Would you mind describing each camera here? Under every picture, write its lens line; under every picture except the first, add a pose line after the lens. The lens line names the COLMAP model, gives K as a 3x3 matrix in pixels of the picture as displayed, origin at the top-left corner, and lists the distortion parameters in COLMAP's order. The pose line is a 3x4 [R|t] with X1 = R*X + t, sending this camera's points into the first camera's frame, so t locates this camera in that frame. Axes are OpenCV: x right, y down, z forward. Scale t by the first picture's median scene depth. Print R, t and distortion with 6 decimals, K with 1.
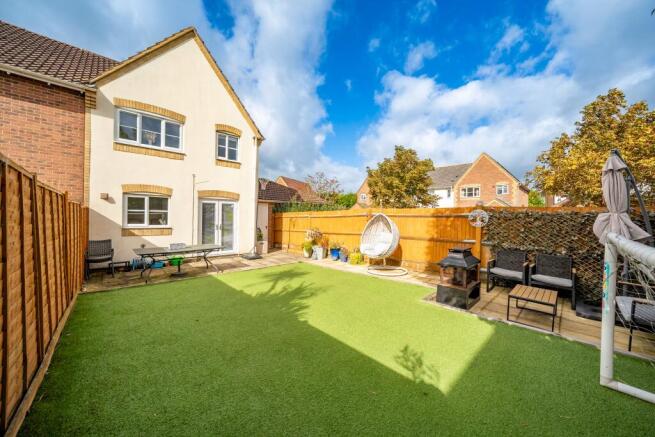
lens RADIAL K [[244.3, 0, 326.5], [0, 244.3, 218.3], [0, 0, 1]] dist [0.000272, 0.000002]
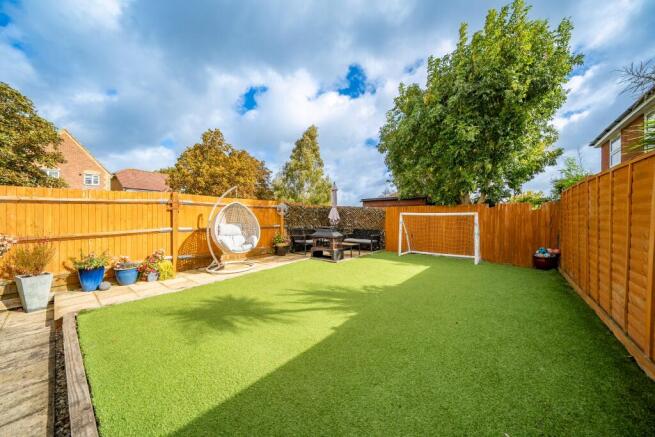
lens RADIAL K [[222.8, 0, 325.4], [0, 222.8, 216.5], [0, 0, 1]] dist [-0.001927, -0.000143]
pose [[-0.139807, -0.013889, 0.990081, -0.787153], [0.000063, 0.999901, 0.014035, 0.025516], [-0.990179, 0.002025, -0.139792, 1.008568]]
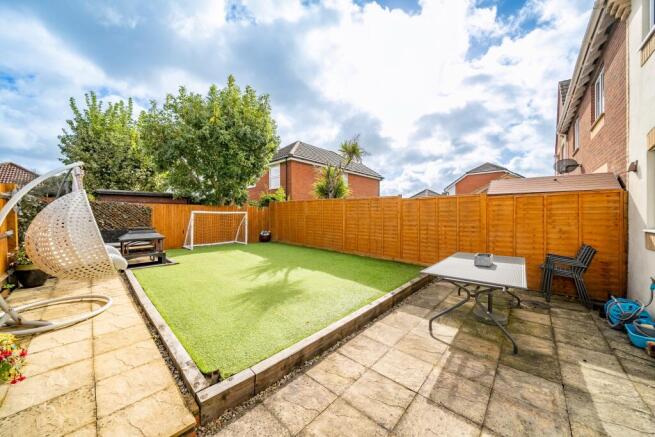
lens RADIAL K [[222.8, 0, 325.0], [0, 222.8, 215.9], [0, 0, 1]] dist [-0.001927, -0.000143]
pose [[-0.996013, -0.012877, -0.088271, -0.284139], [-0.013616, 0.999877, 0.007770, 0.032301], [0.088160, 0.008941, -0.996066, 1.870582]]
